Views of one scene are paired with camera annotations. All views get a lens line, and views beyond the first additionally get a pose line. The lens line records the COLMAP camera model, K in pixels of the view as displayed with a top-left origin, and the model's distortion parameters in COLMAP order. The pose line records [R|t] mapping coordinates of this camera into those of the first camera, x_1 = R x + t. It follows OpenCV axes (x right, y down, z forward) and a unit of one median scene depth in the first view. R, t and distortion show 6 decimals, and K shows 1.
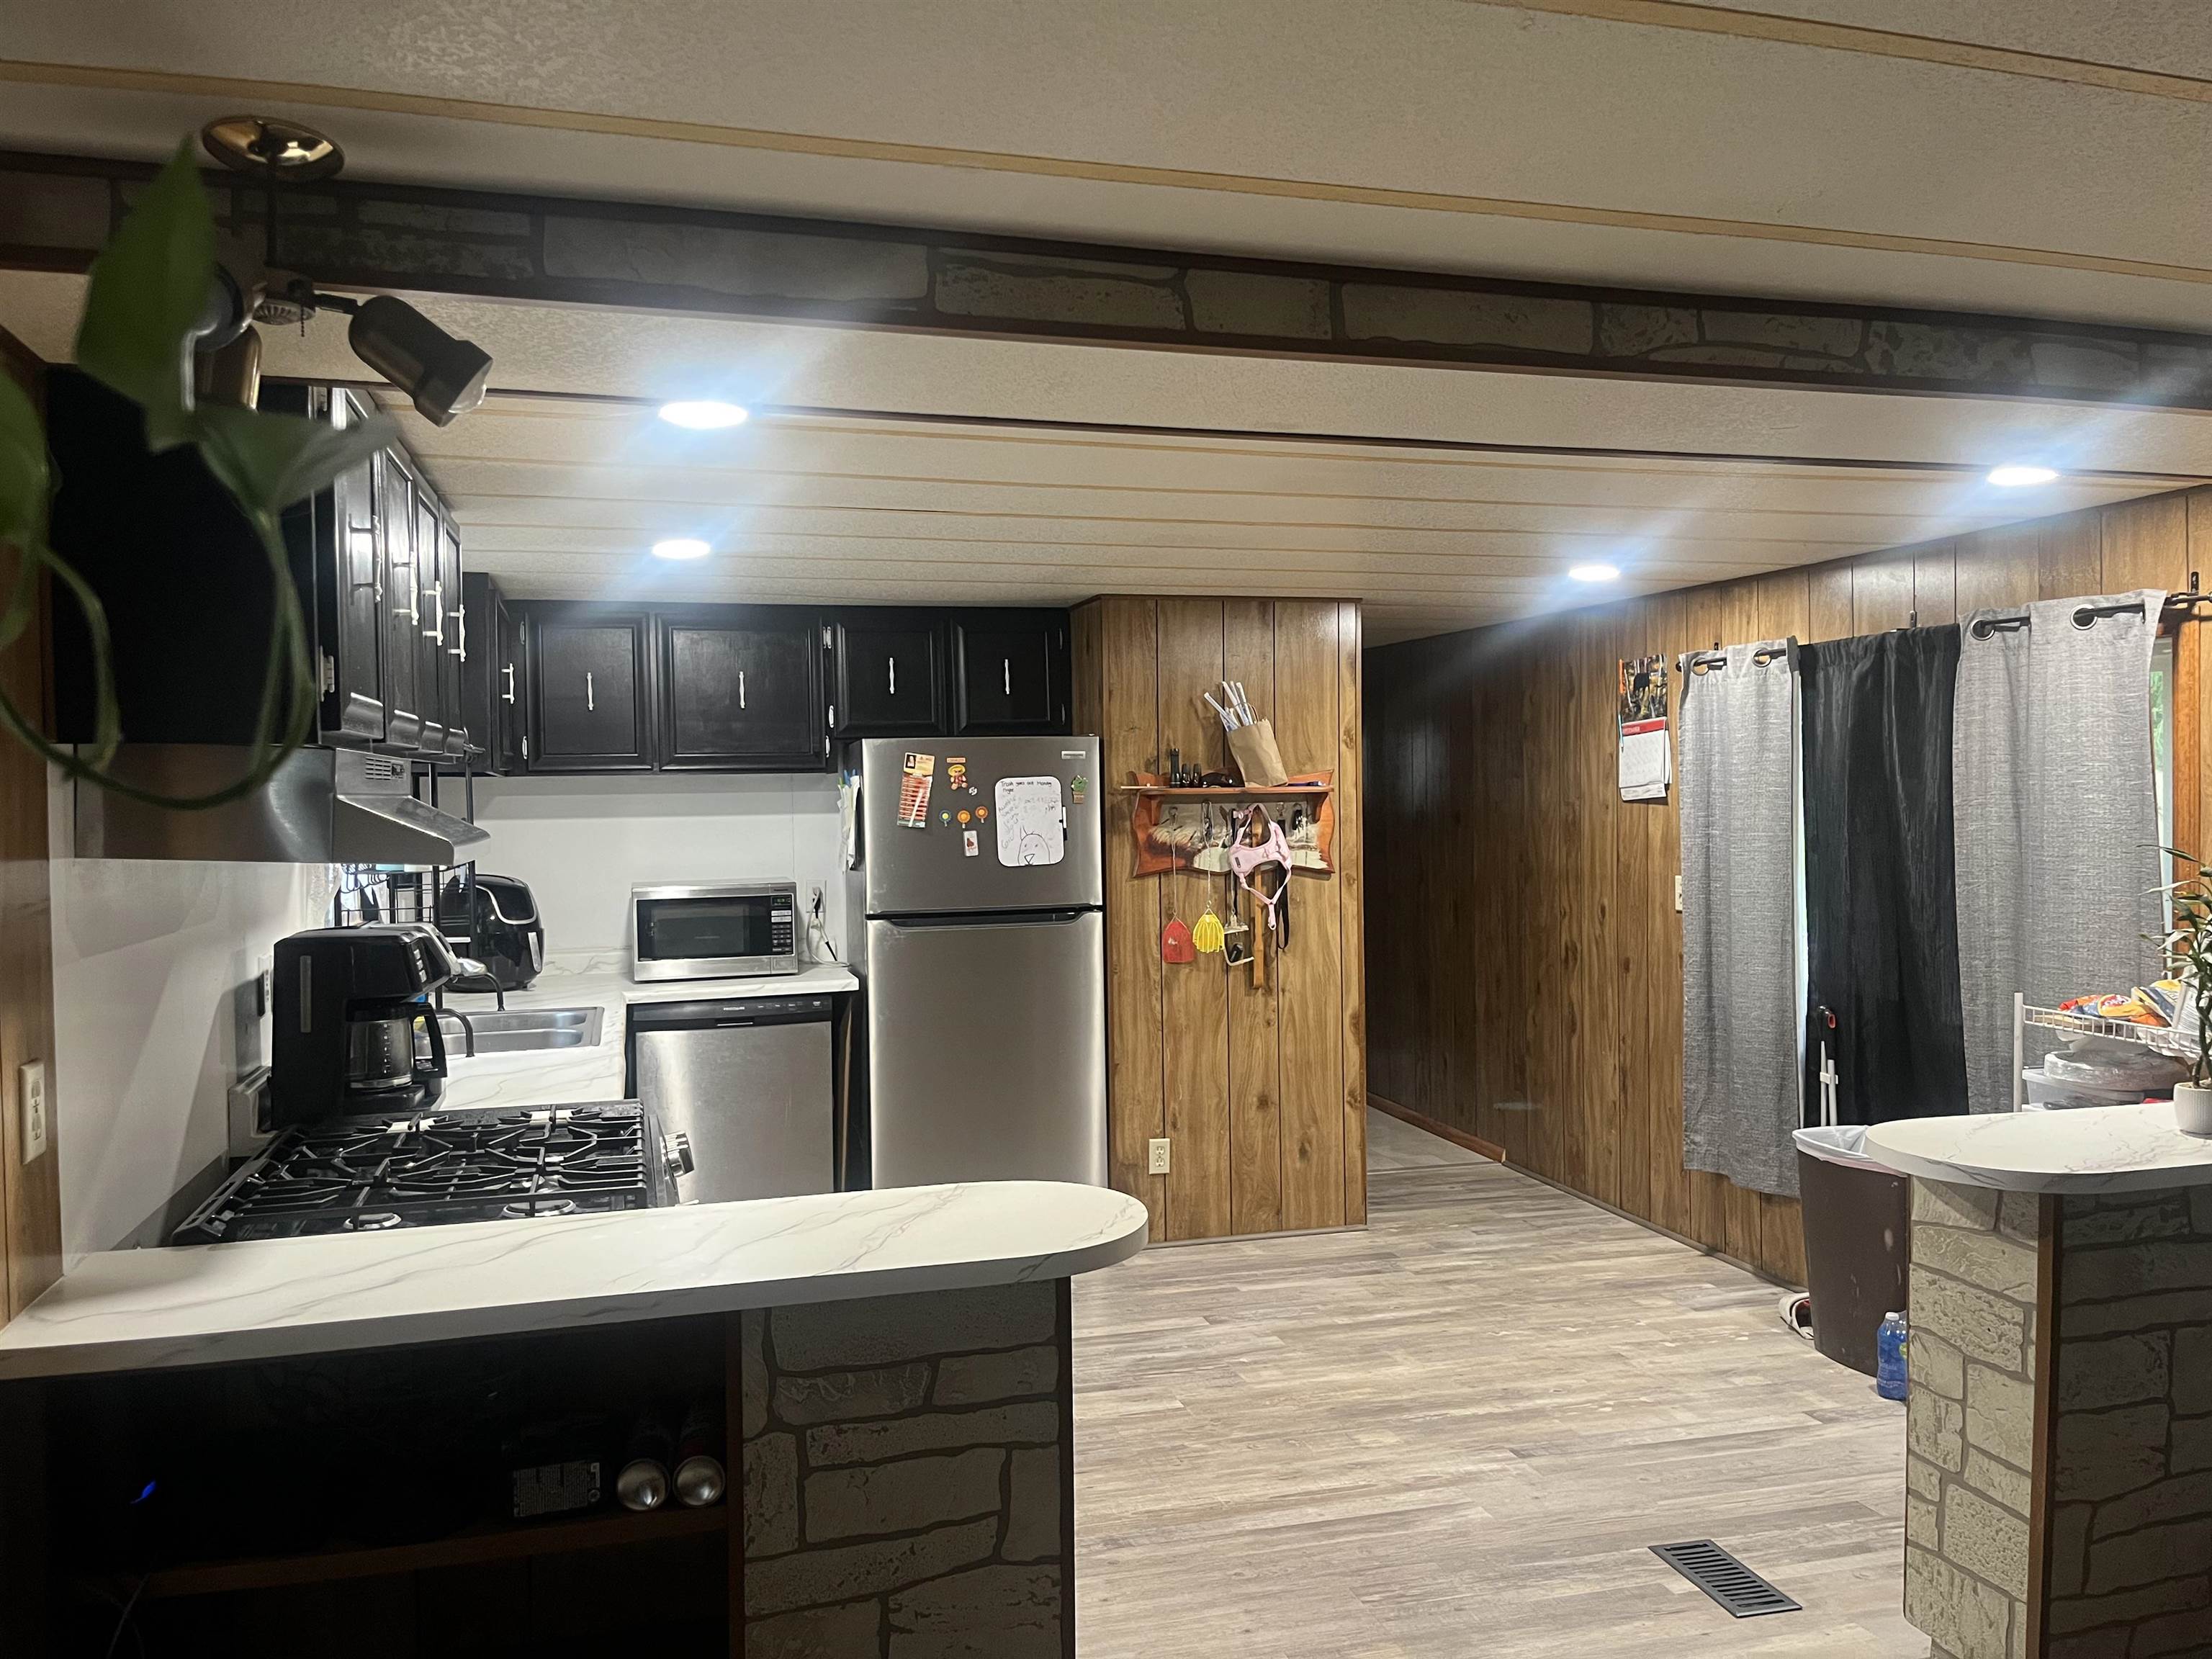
lens RADIAL K [[1664.6, 0, 1083.5], [0, 1664.6, 819.3], [0, 0, 1]] dist [0.065473, -0.113602]
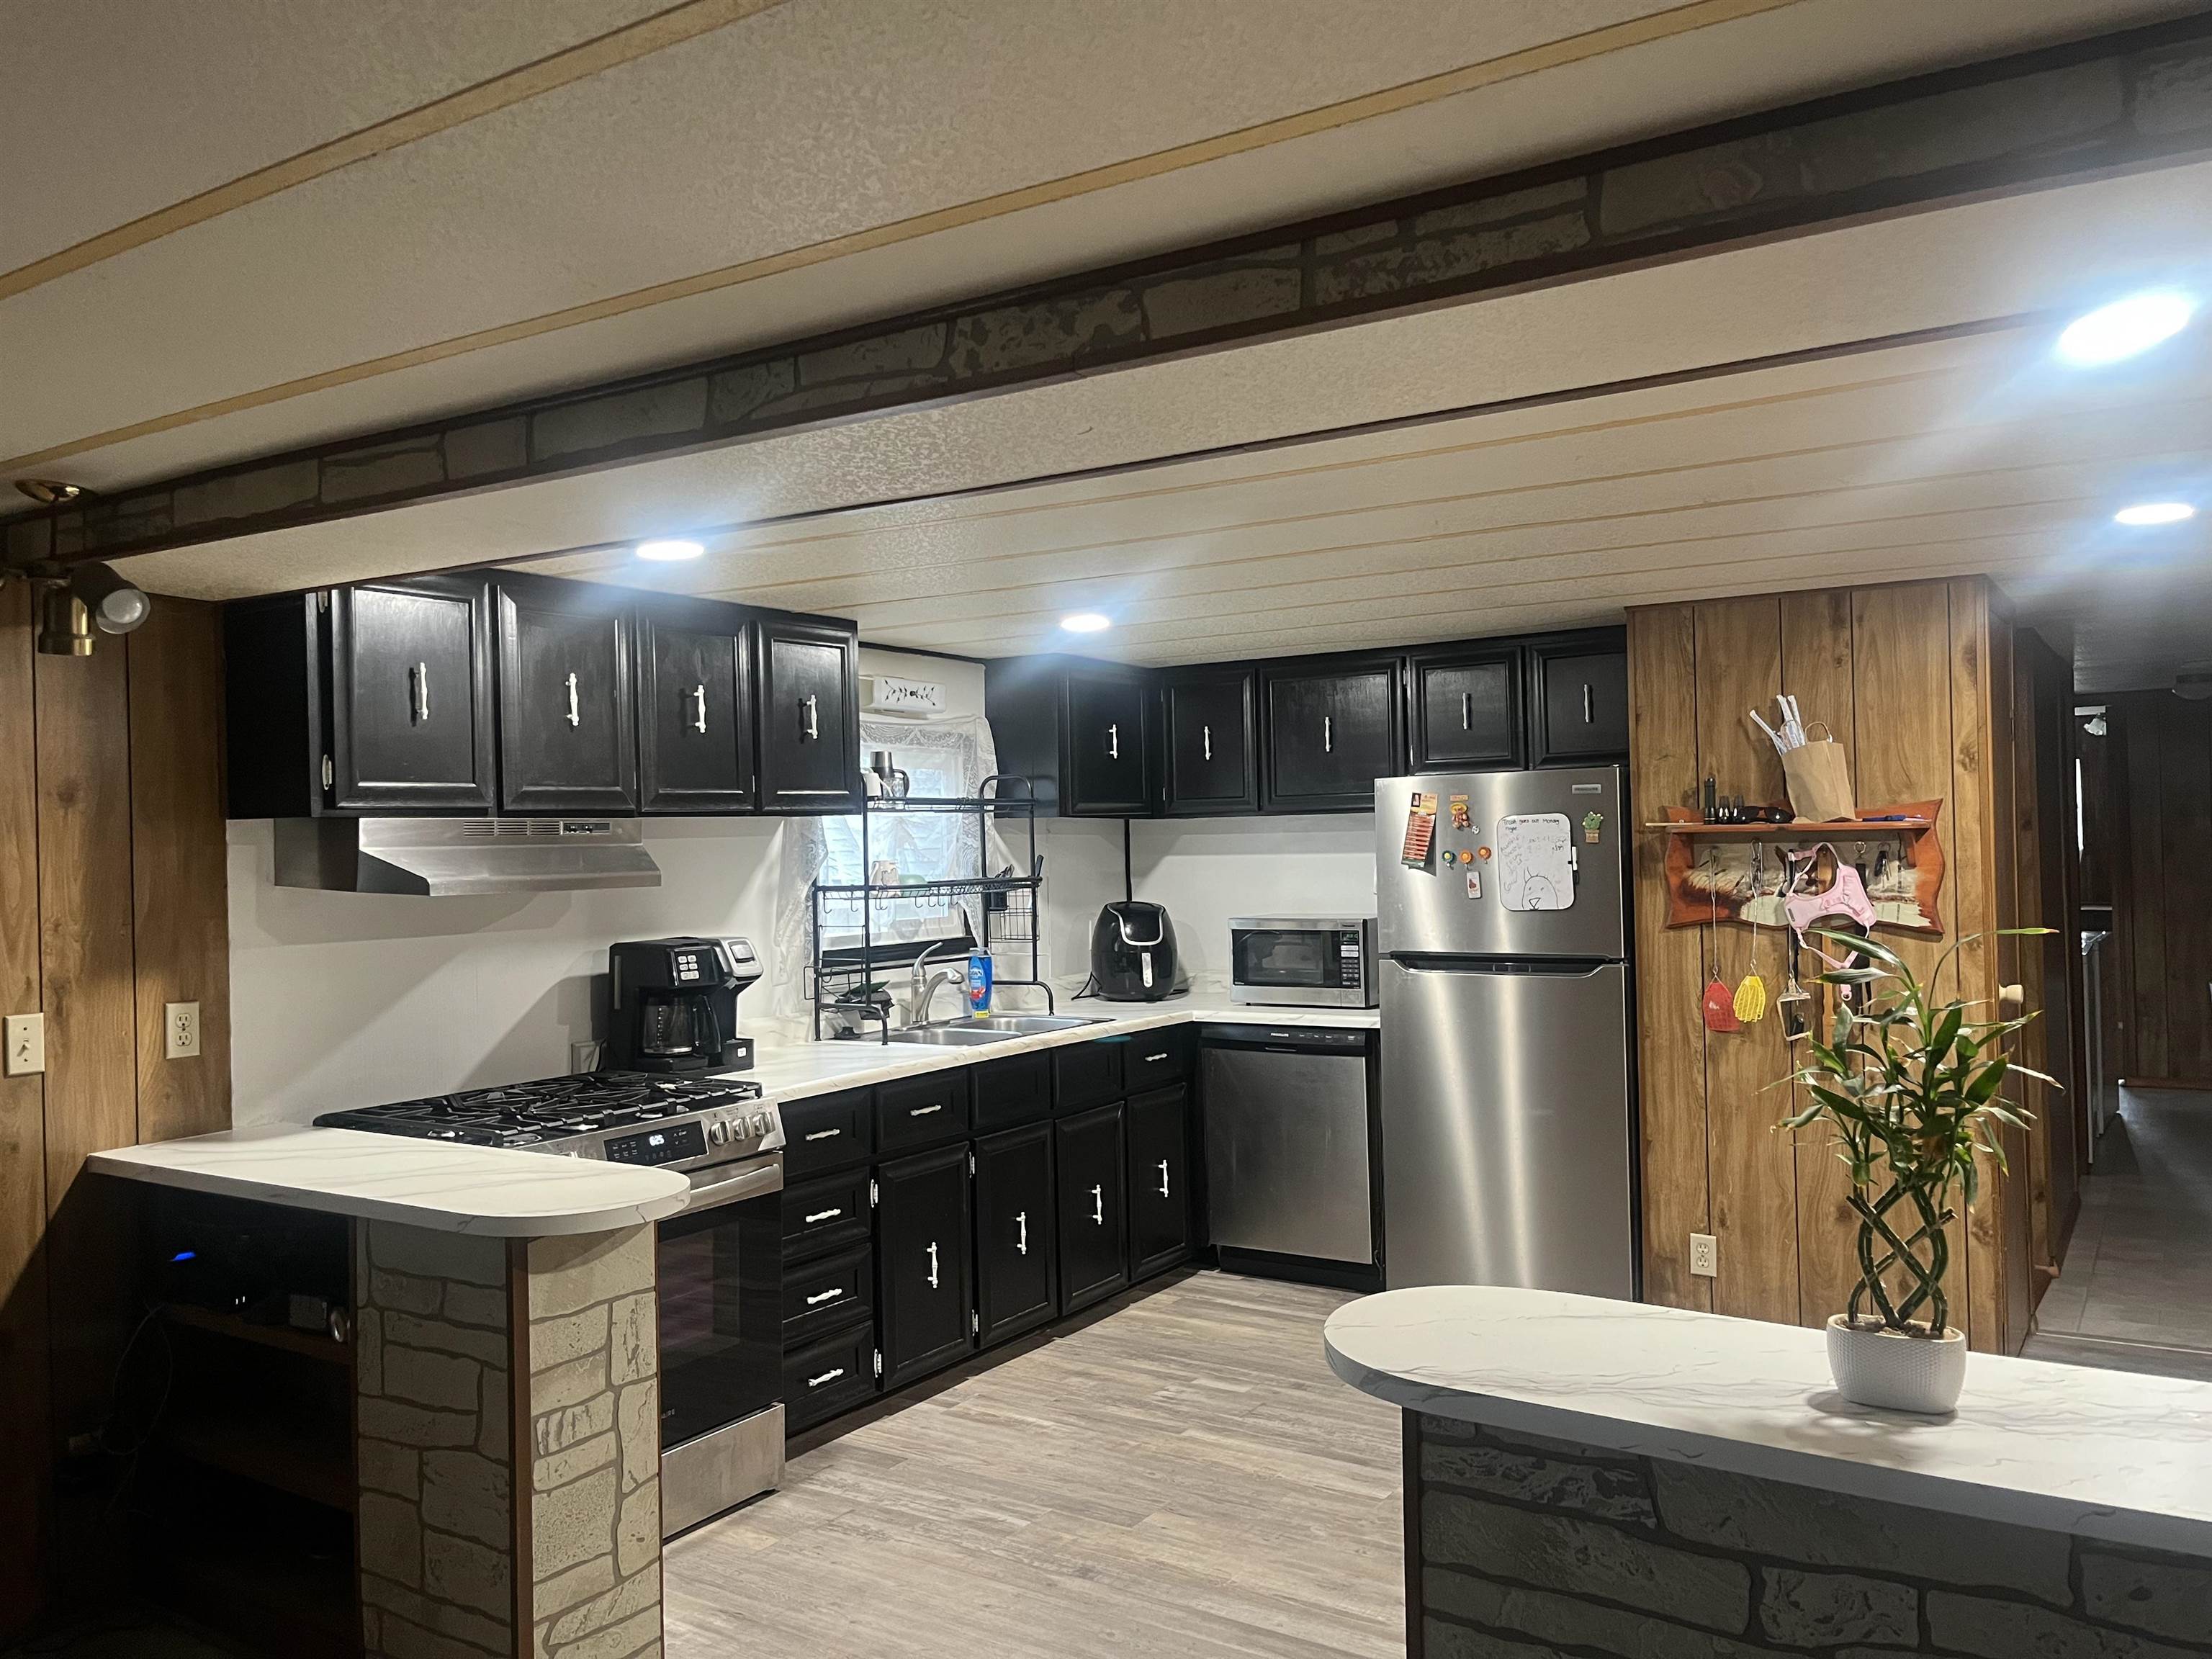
lens RADIAL K [[1677.0, 0, 1111.0], [0, 1677.0, 827.5], [0, 0, 1]] dist [0.065104, -0.087866]
pose [[0.674891, -0.003438, -0.737909, 0.485474], [-0.003883, 0.999959, -0.008211, -0.009125], [0.737907, 0.008407, 0.674850, 0.190750]]
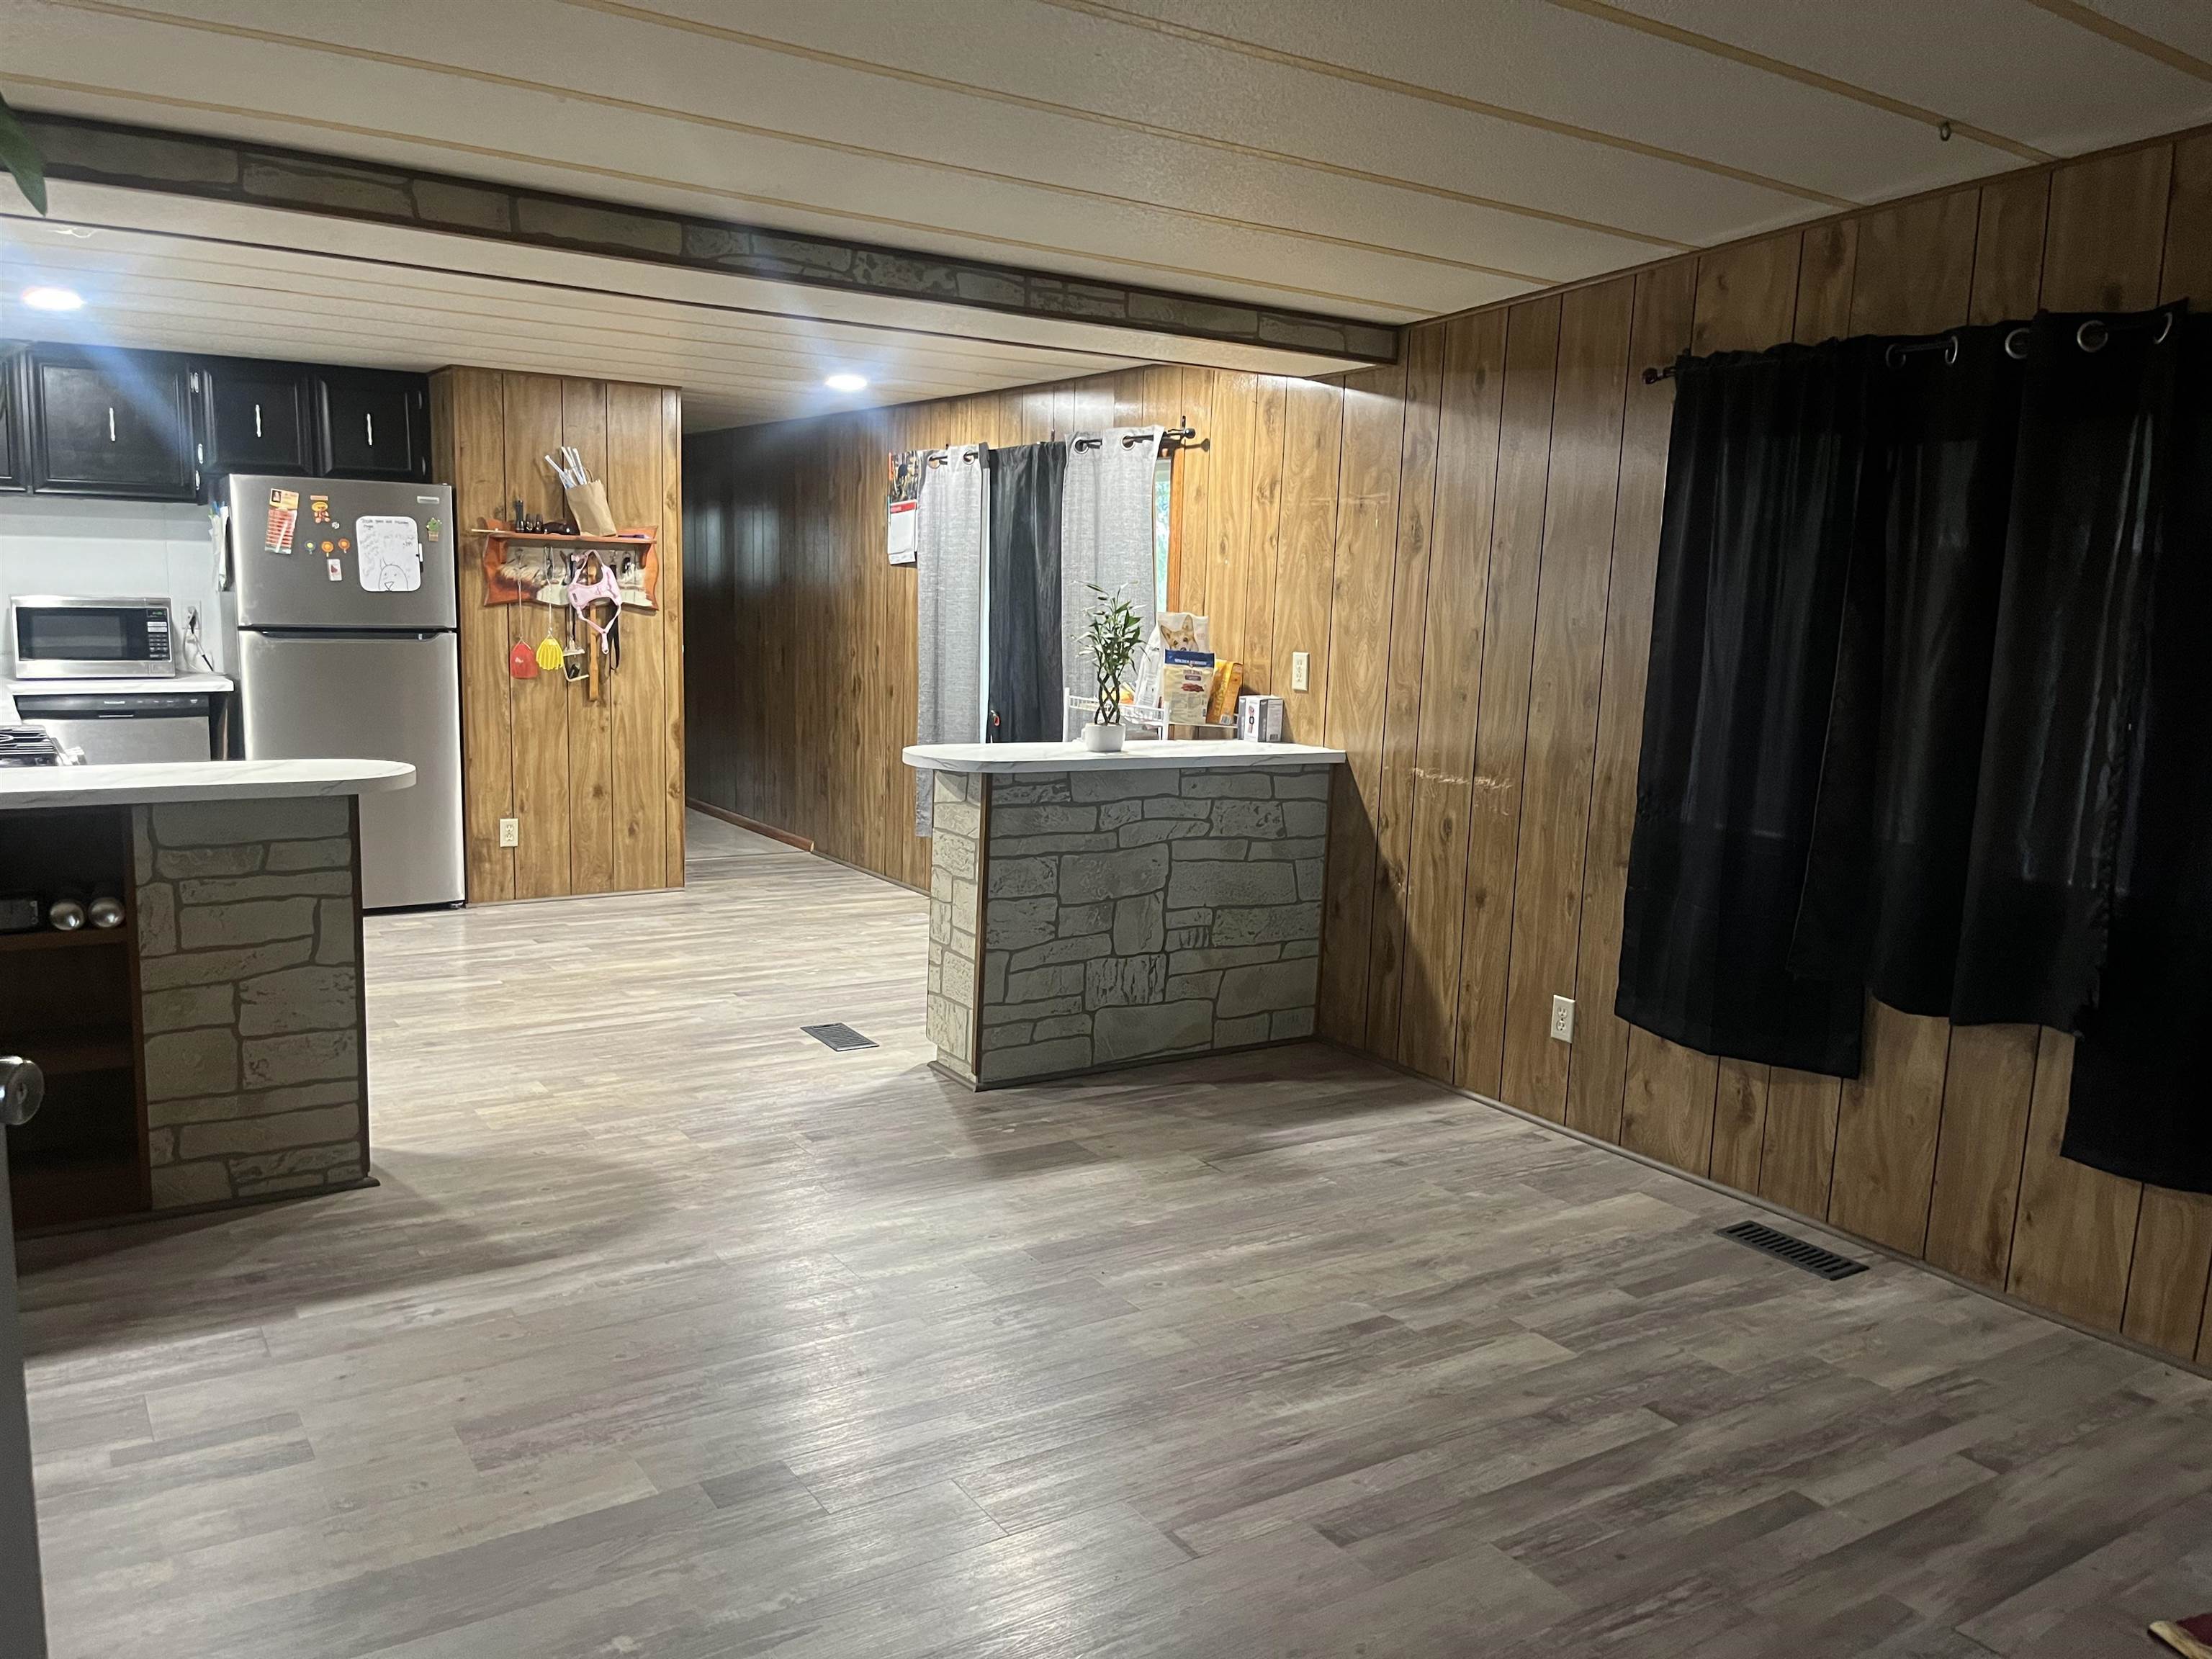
lens RADIAL K [[1671.5, 0, 1103.6], [0, 1671.5, 834.3], [0, 0, 1]] dist [0.037296, -0.048134]
pose [[0.946254, -0.005040, 0.323386, 0.060854], [-0.037567, 0.991398, 0.125373, 0.029502], [-0.321236, -0.130783, 0.937925, -0.319182]]
